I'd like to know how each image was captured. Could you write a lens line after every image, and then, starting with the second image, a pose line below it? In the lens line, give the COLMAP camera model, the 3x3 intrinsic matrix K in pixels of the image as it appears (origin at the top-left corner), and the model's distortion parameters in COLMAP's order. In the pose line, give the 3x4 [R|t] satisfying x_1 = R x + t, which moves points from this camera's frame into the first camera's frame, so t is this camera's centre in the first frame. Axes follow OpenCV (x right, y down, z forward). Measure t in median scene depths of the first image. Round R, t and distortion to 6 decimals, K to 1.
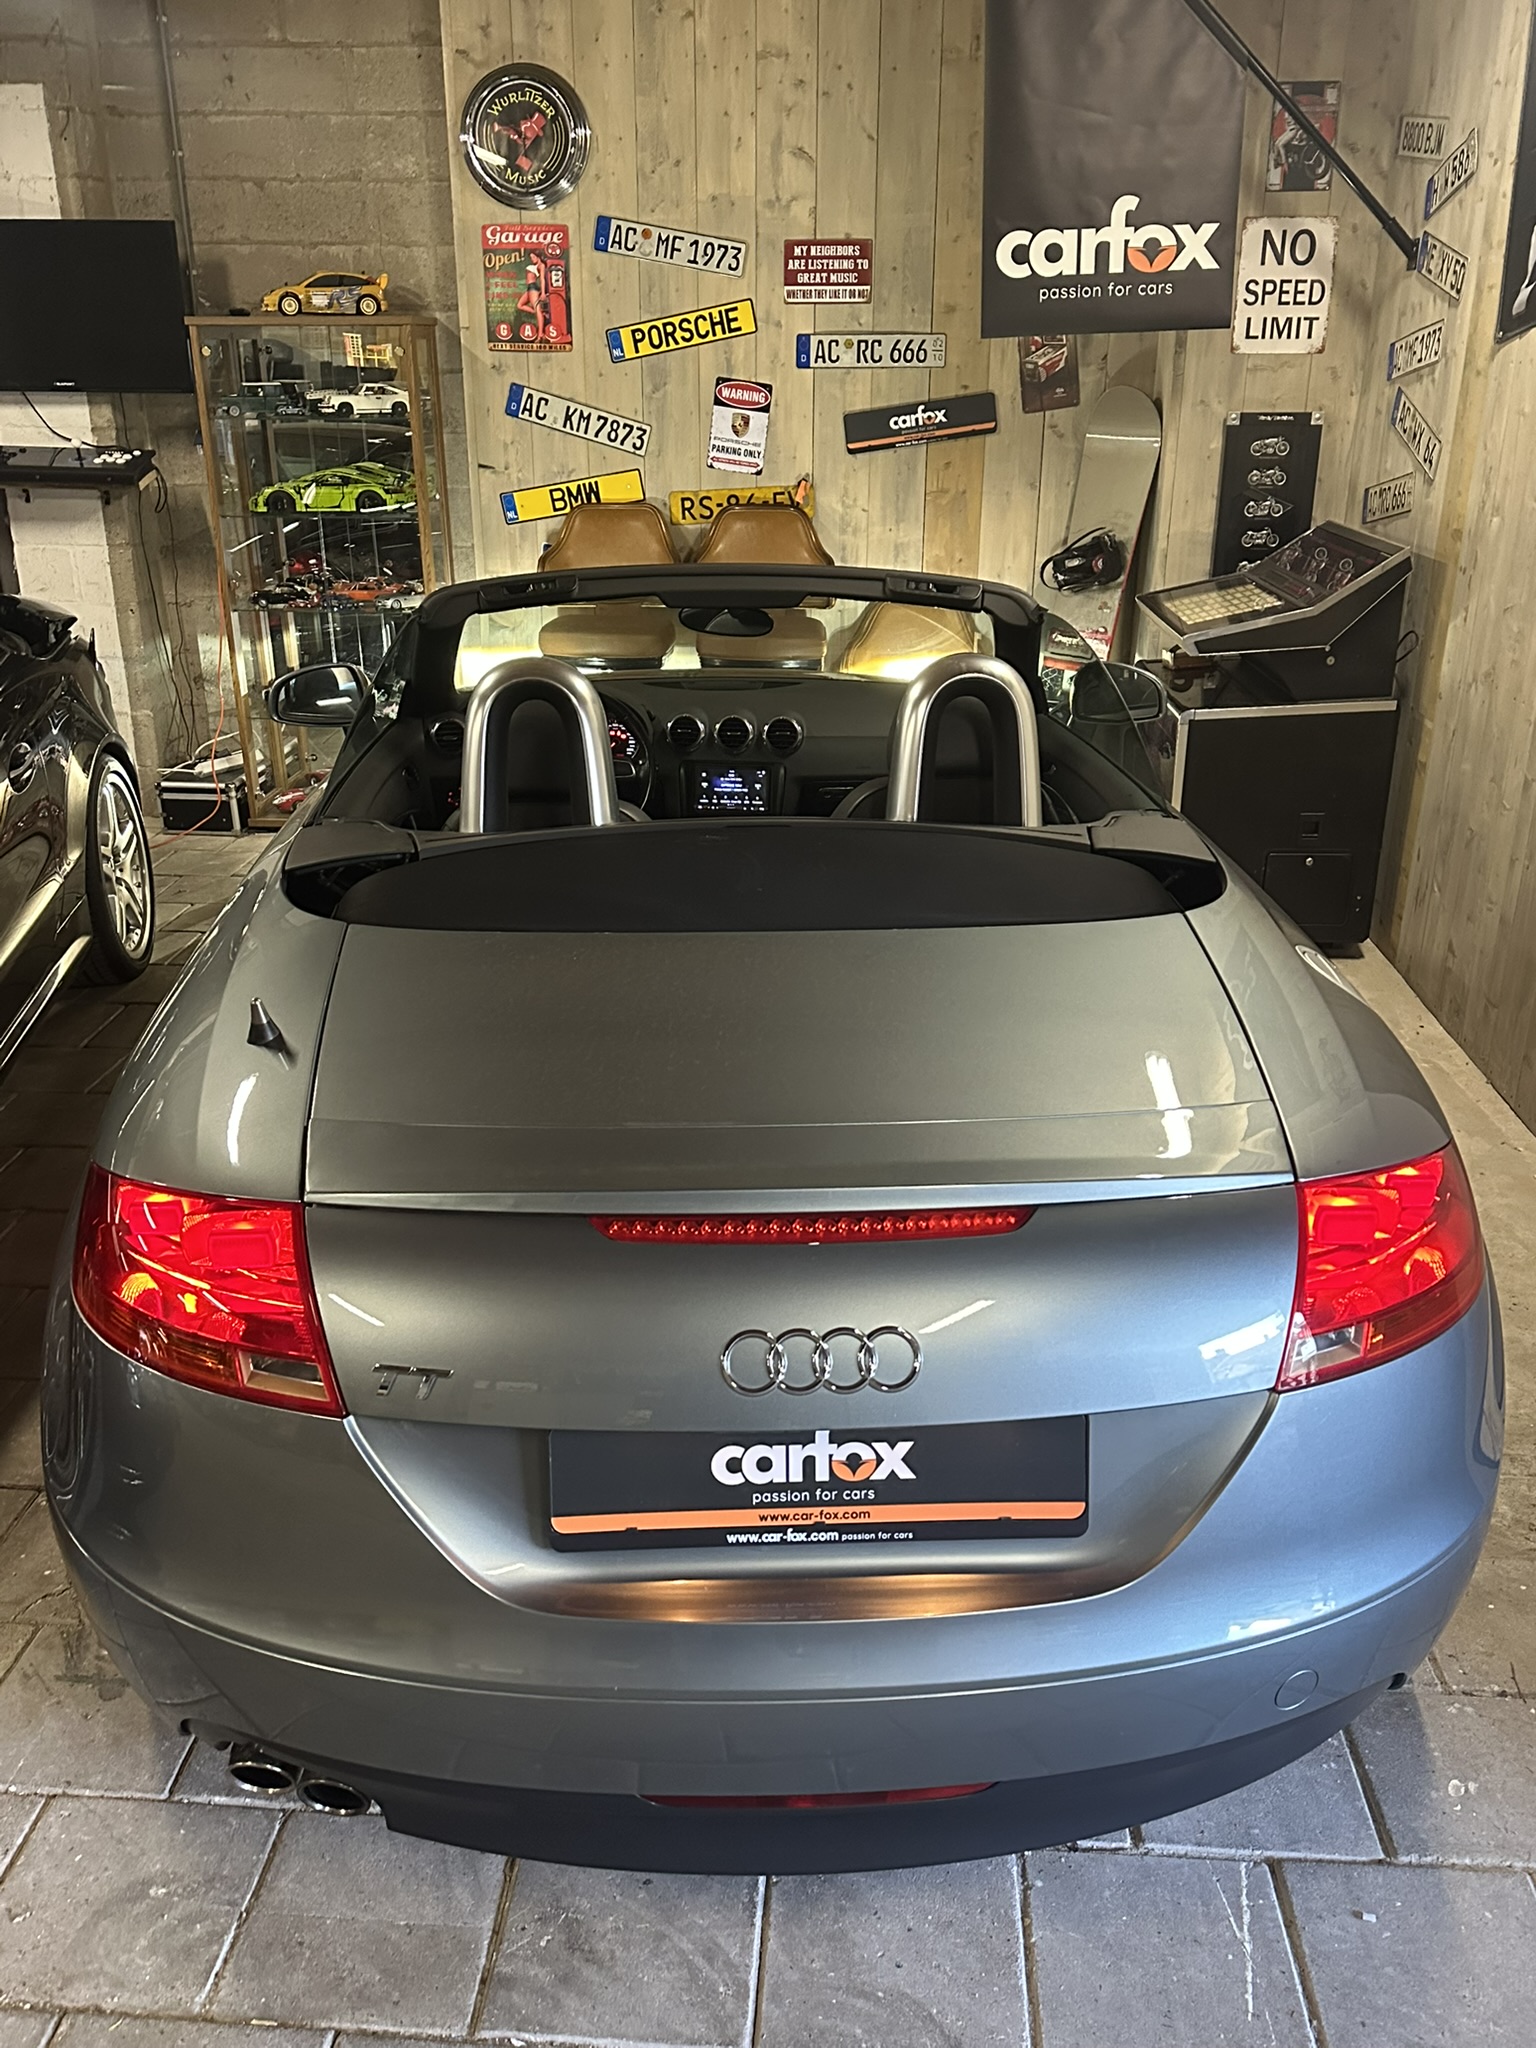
lens RADIAL K [[1703.4, 0, 772.8], [0, 1703.4, 1046.4], [0, 0, 1]] dist [0.012632, -0.007172]
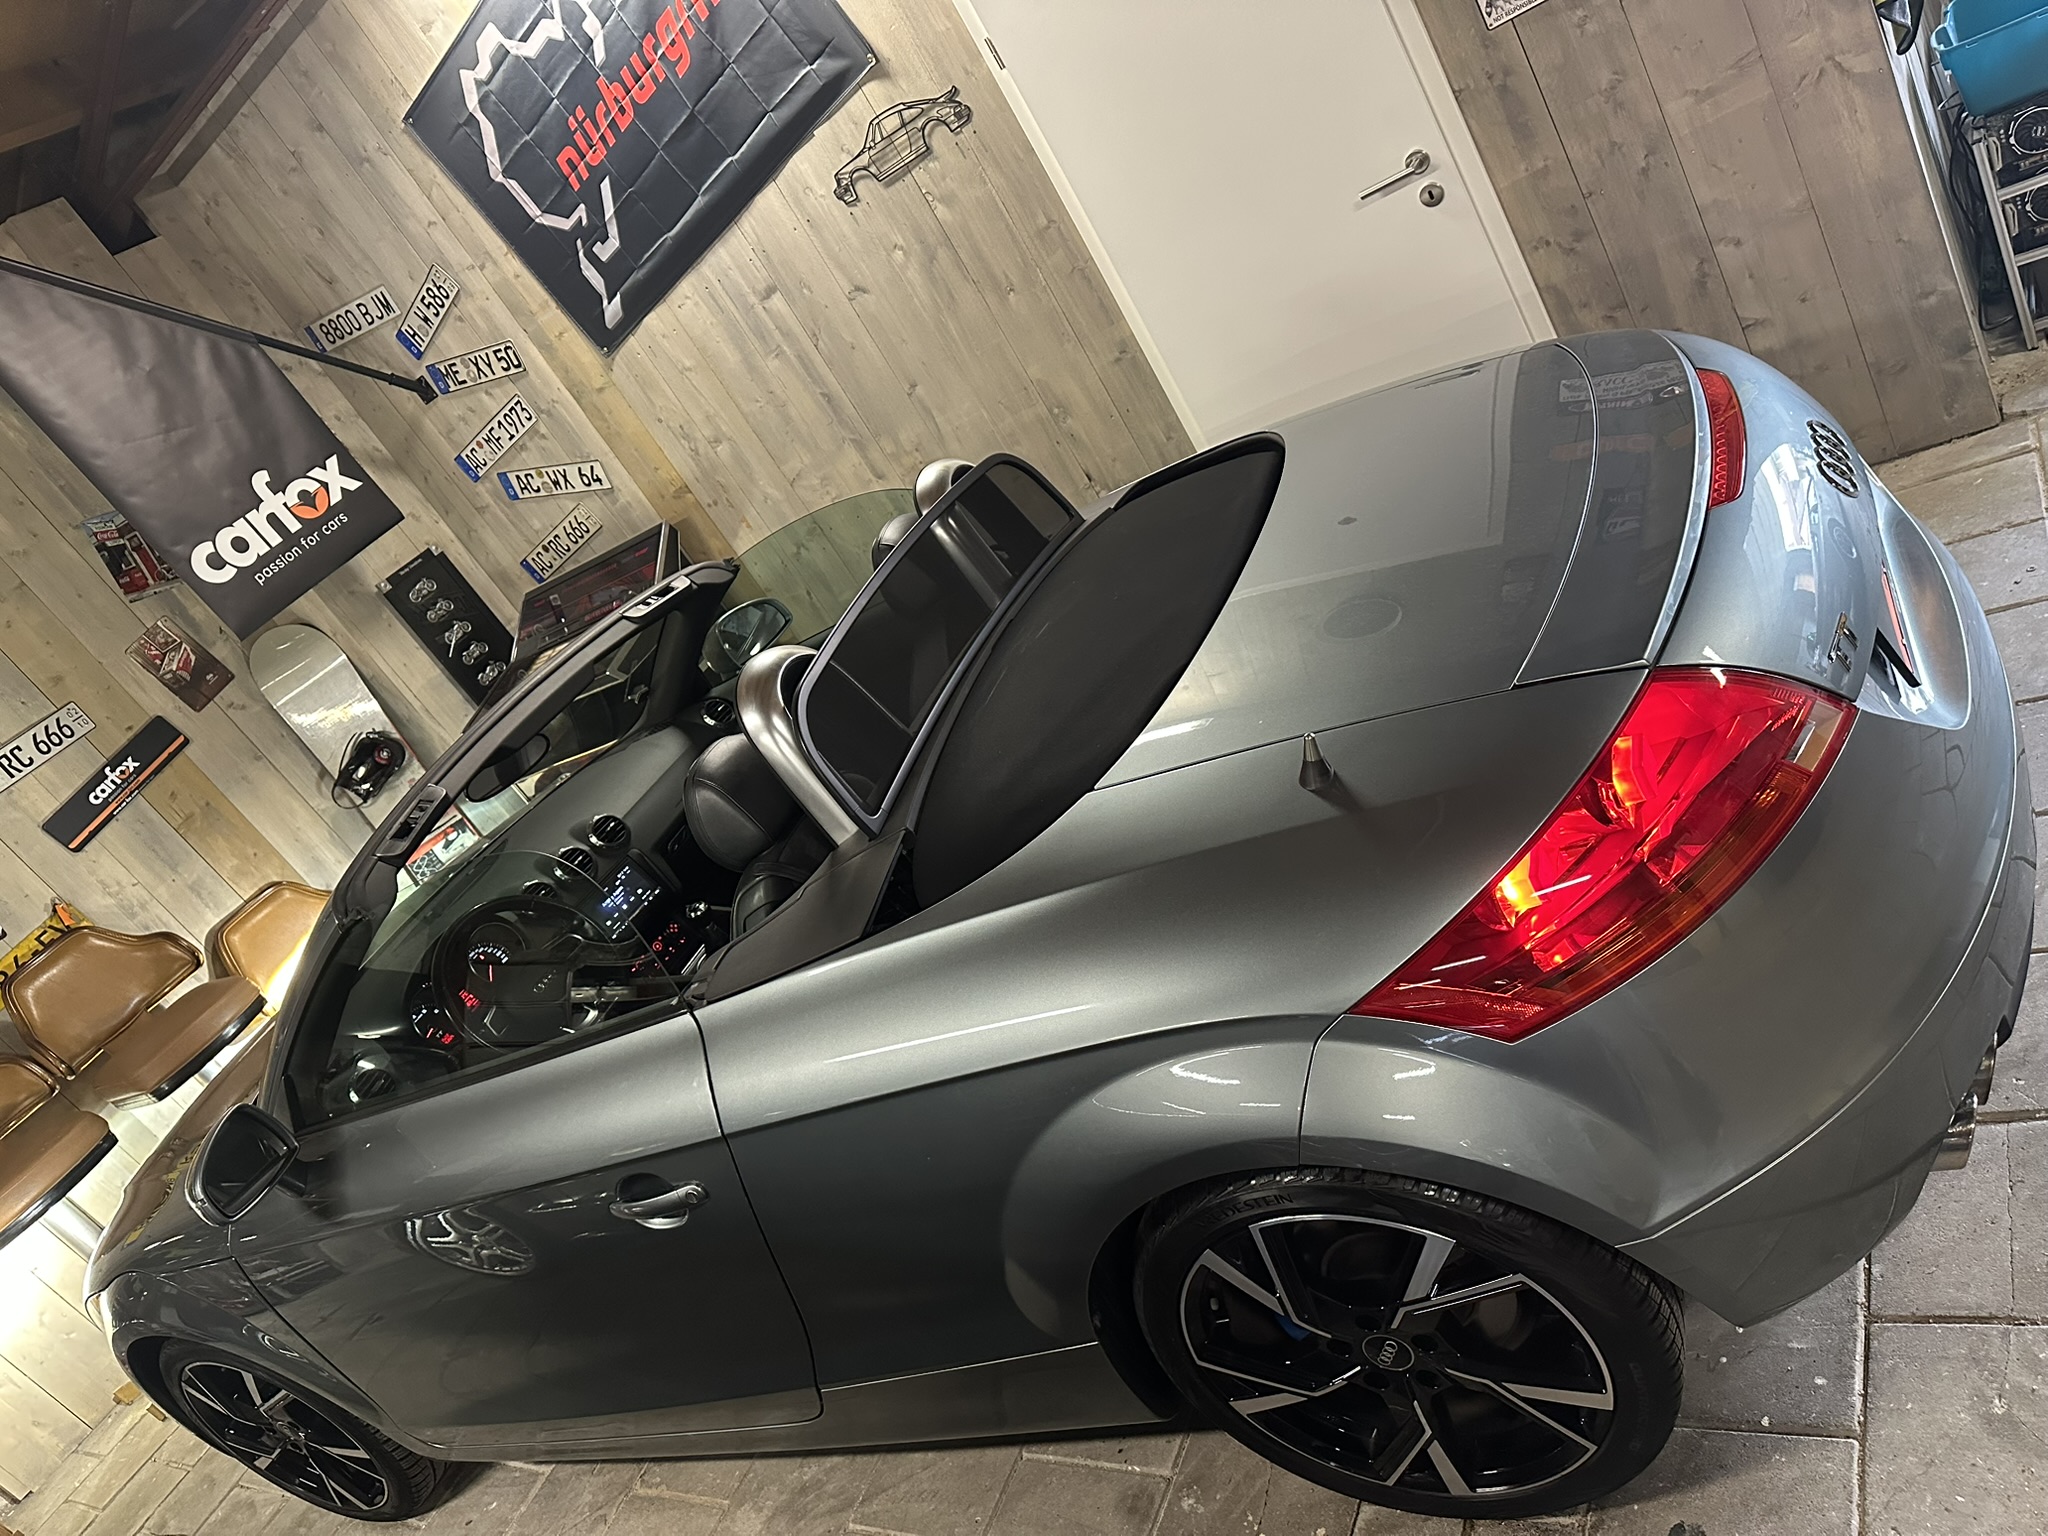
lens RADIAL K [[1445.0, 0, 1024.0], [0, 1445.0, 768.0], [0, 0, 1]] dist [0.051438, -0.066057]
pose [[0.372817, -0.588885, 0.717093, -0.310541], [0.771959, 0.625647, 0.112446, -0.075005], [-0.514865, 0.511645, 0.687847, 0.184257]]
